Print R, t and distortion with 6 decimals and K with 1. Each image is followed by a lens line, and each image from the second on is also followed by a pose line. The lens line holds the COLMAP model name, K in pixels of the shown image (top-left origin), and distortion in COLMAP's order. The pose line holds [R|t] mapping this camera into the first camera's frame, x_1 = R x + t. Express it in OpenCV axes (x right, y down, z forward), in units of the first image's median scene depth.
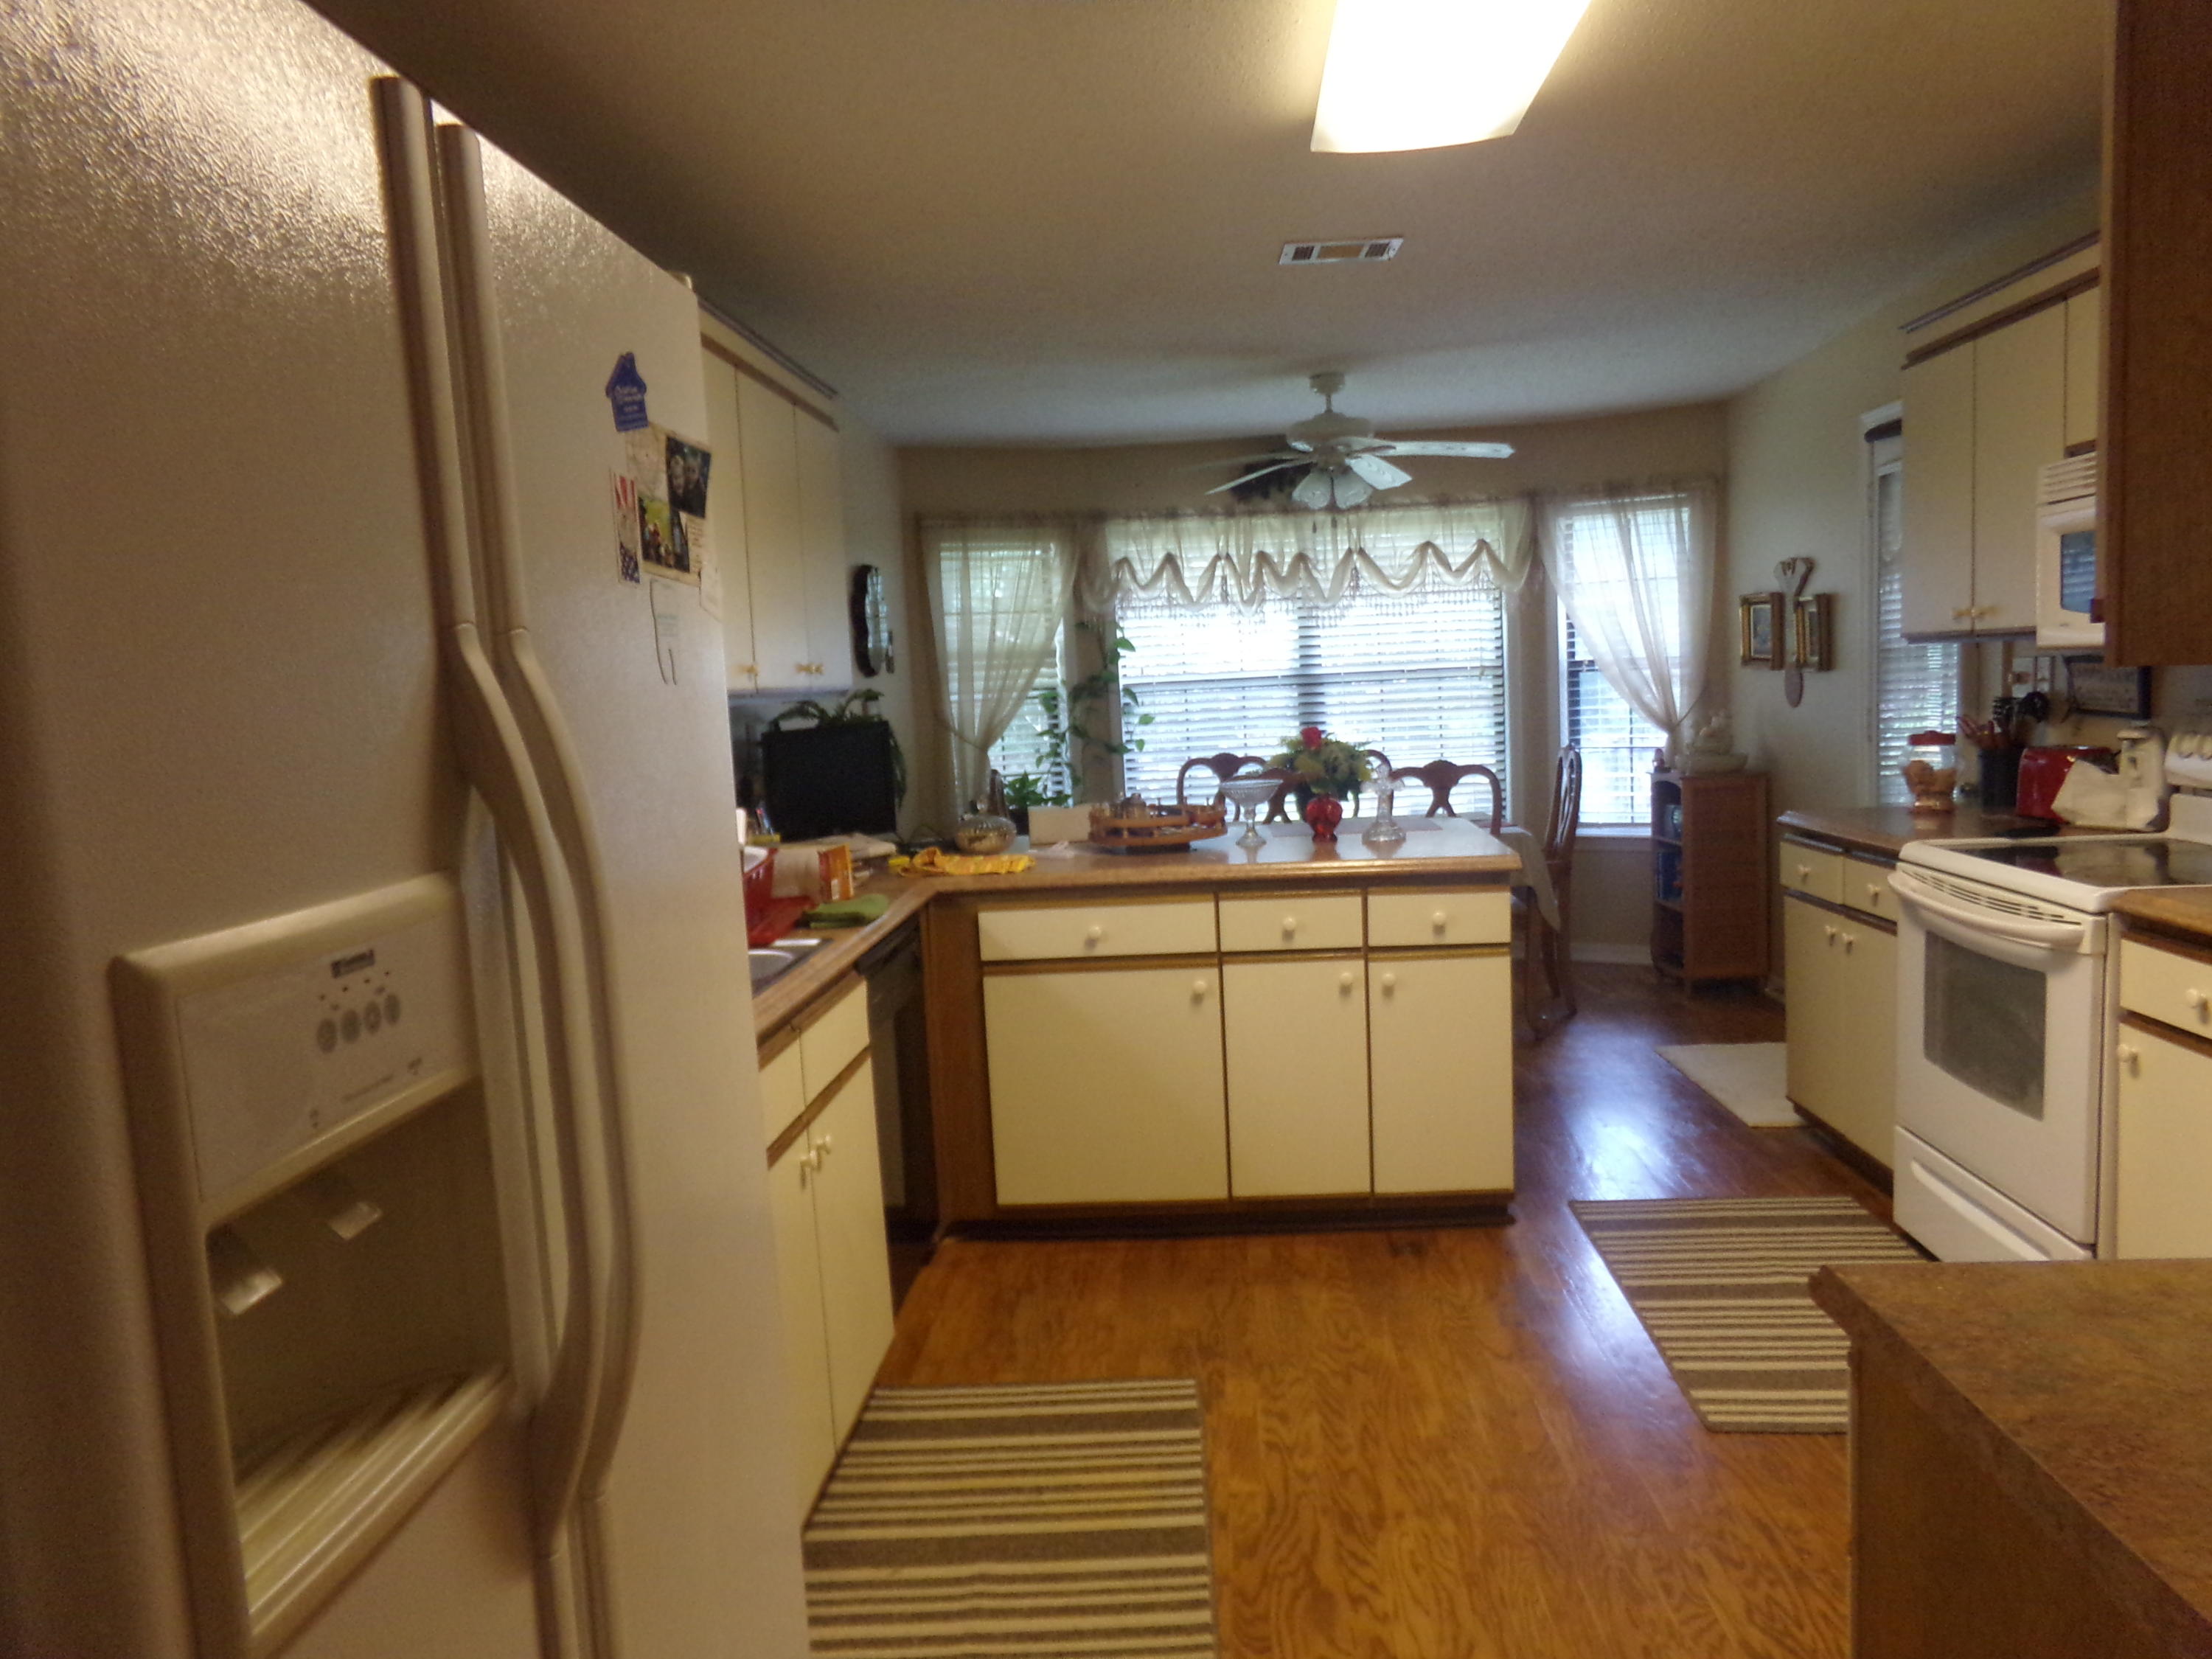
lens RADIAL K [[1482.7, 0, 1095.9], [0, 1482.7, 835.4], [0, 0, 1]] dist [-0.104053, 0.121835]
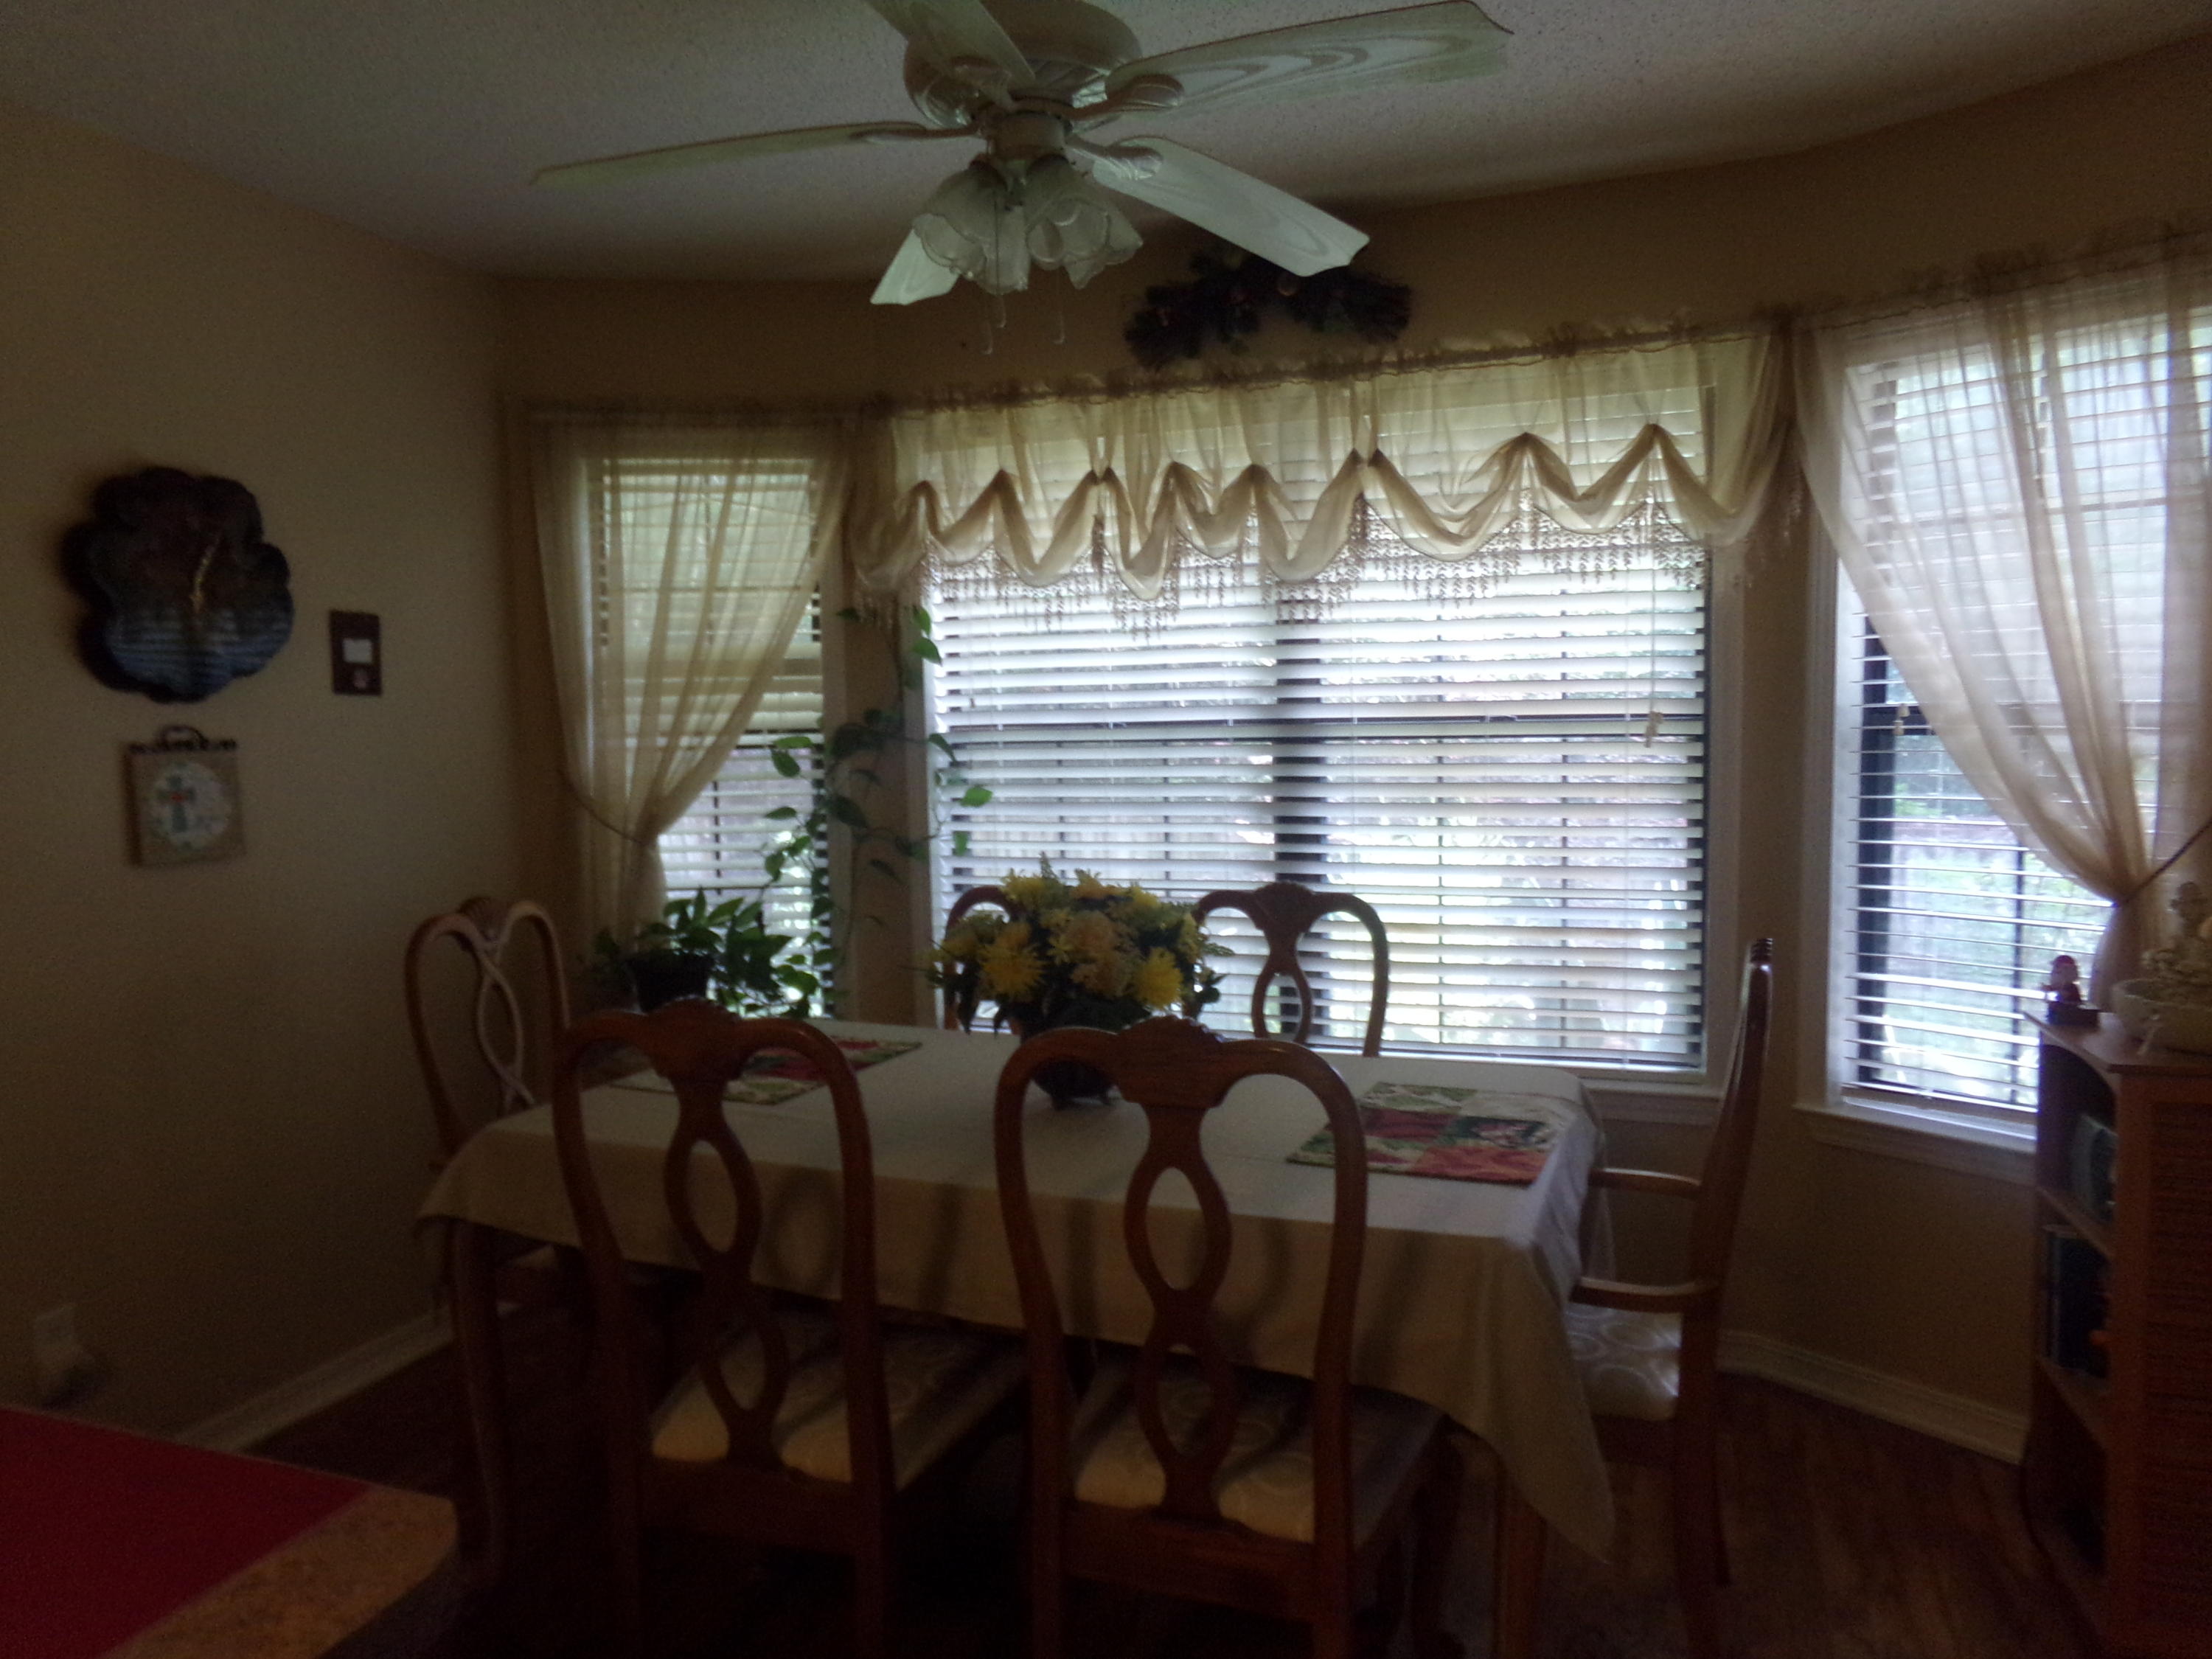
lens RADIAL K [[1482.7, 0, 1095.9], [0, 1482.7, 835.4], [0, 0, 1]] dist [-0.104053, 0.121835]
pose [[0.956639, 0.054886, -0.286058, 0.232389], [-0.058081, 0.998308, -0.002691, -0.067832], [0.285426, 0.019189, 0.958209, 0.530556]]
